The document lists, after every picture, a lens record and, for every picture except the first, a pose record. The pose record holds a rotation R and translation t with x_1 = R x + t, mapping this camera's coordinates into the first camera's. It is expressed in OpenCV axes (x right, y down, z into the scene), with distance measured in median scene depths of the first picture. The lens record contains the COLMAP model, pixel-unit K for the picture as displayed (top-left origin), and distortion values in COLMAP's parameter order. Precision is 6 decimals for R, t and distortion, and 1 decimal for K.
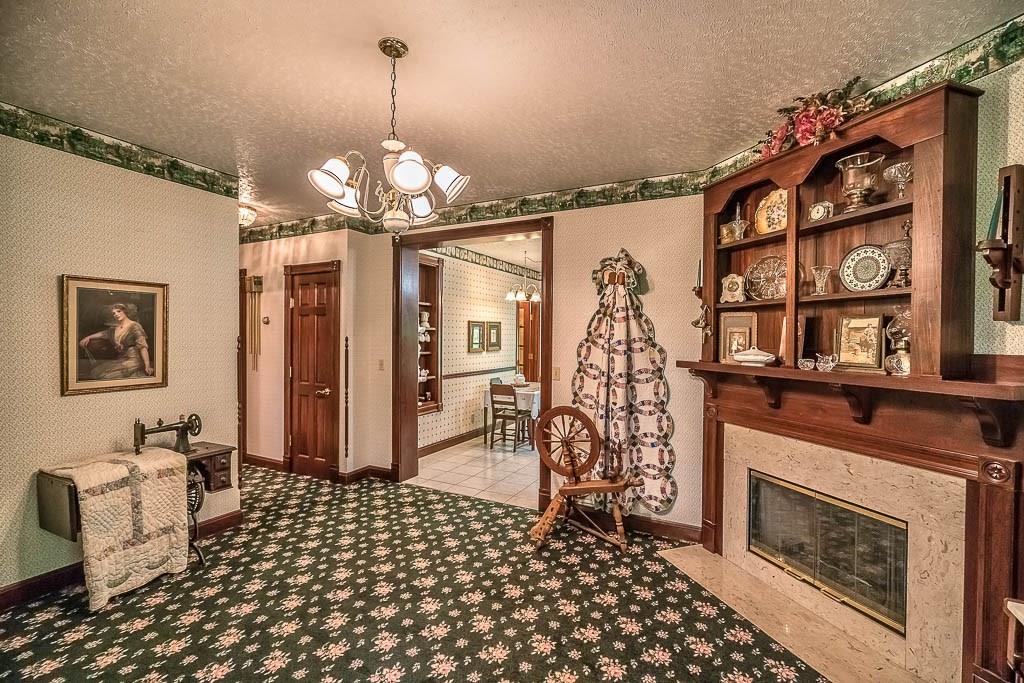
lens RADIAL K [[462.4, 0, 514.6], [0, 462.4, 341.4], [0, 0, 1]] dist [-0.012809, 0.002406]
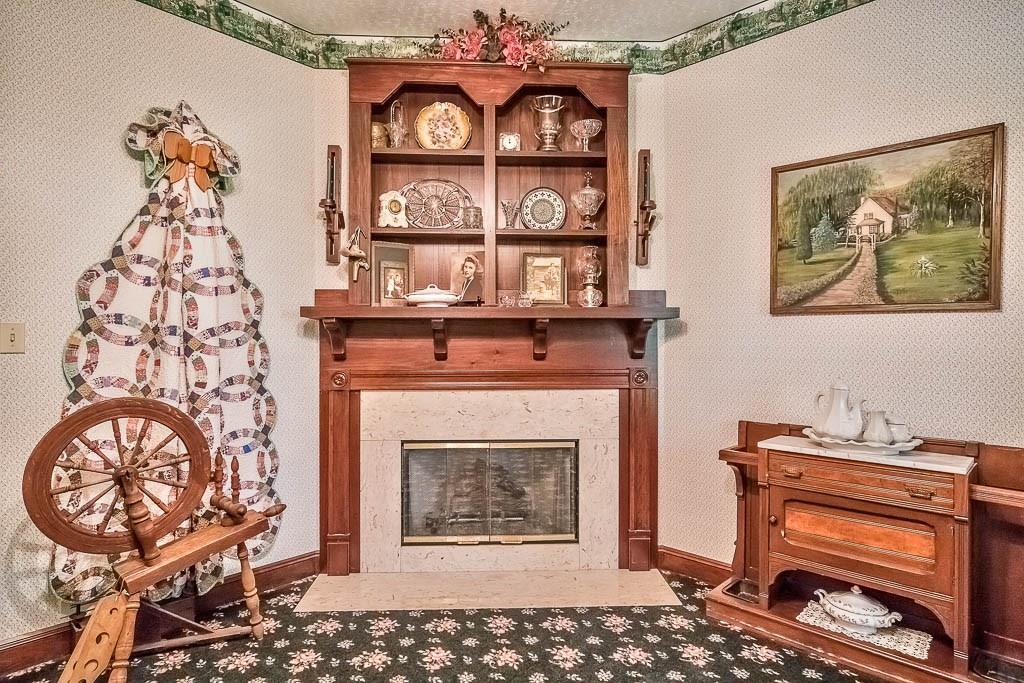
lens RADIAL K [[570.8, 0, 515.4], [0, 570.8, 339.8], [0, 0, 1]] dist [0.005964, 0.000945]
pose [[0.265262, -0.010024, 0.964124, -0.330533], [0.011727, 0.999906, 0.007170, 0.082029], [-0.964105, 0.009404, 0.265355, 0.469200]]
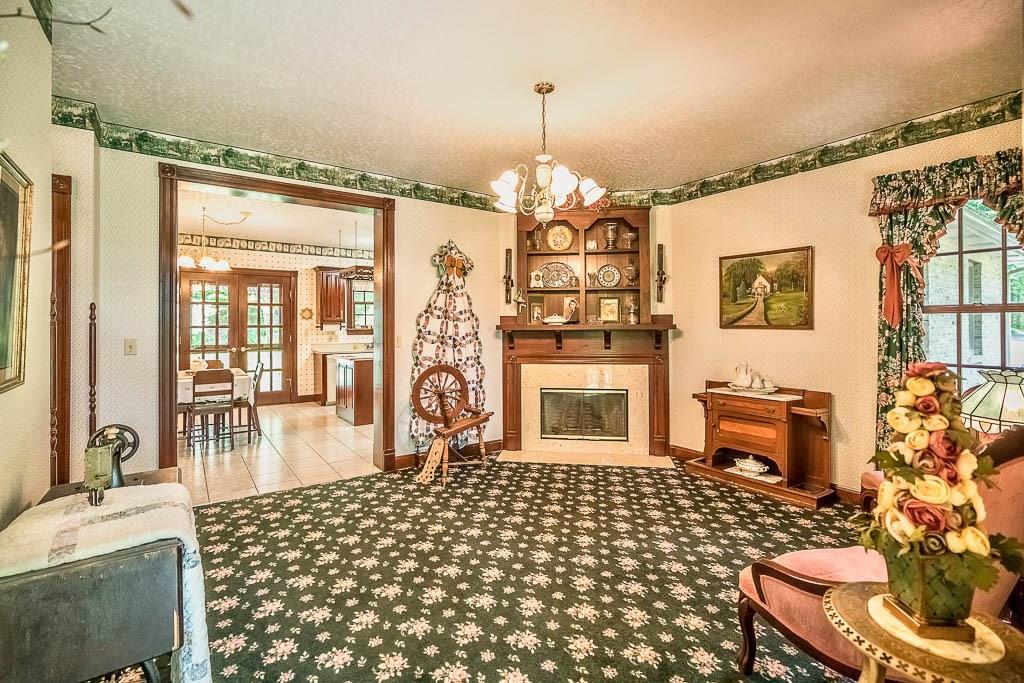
lens RADIAL K [[462.4, 0, 518.1], [0, 462.4, 319.4], [0, 0, 1]] dist [-0.012809, 0.002406]
pose [[0.455128, 0.001881, 0.890424, -0.860685], [0.018057, 0.999773, -0.011342, 0.038984], [-0.890243, 0.021241, 0.454991, 0.266812]]
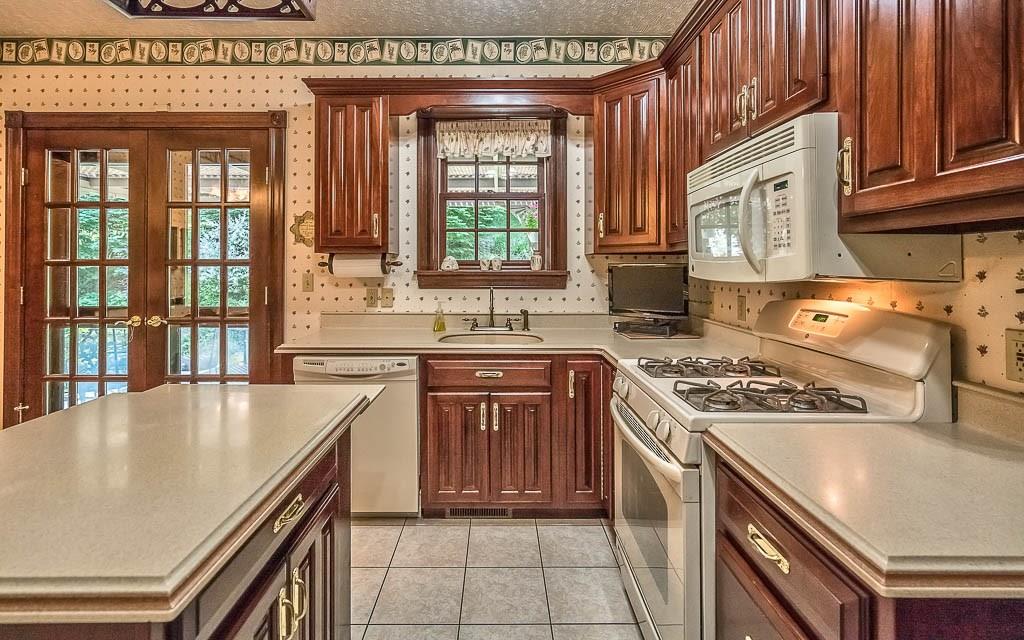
lens RADIAL K [[479.7, 0, 511.0], [0, 479.7, 241.9], [0, 0, 1]] dist [0.008008, 0.001271]
pose [[0.886148, 0.002712, 0.463394, 0.643111], [0.009986, 0.999639, -0.024947, 0.015699], [-0.463294, 0.026735, 0.885801, 1.323821]]
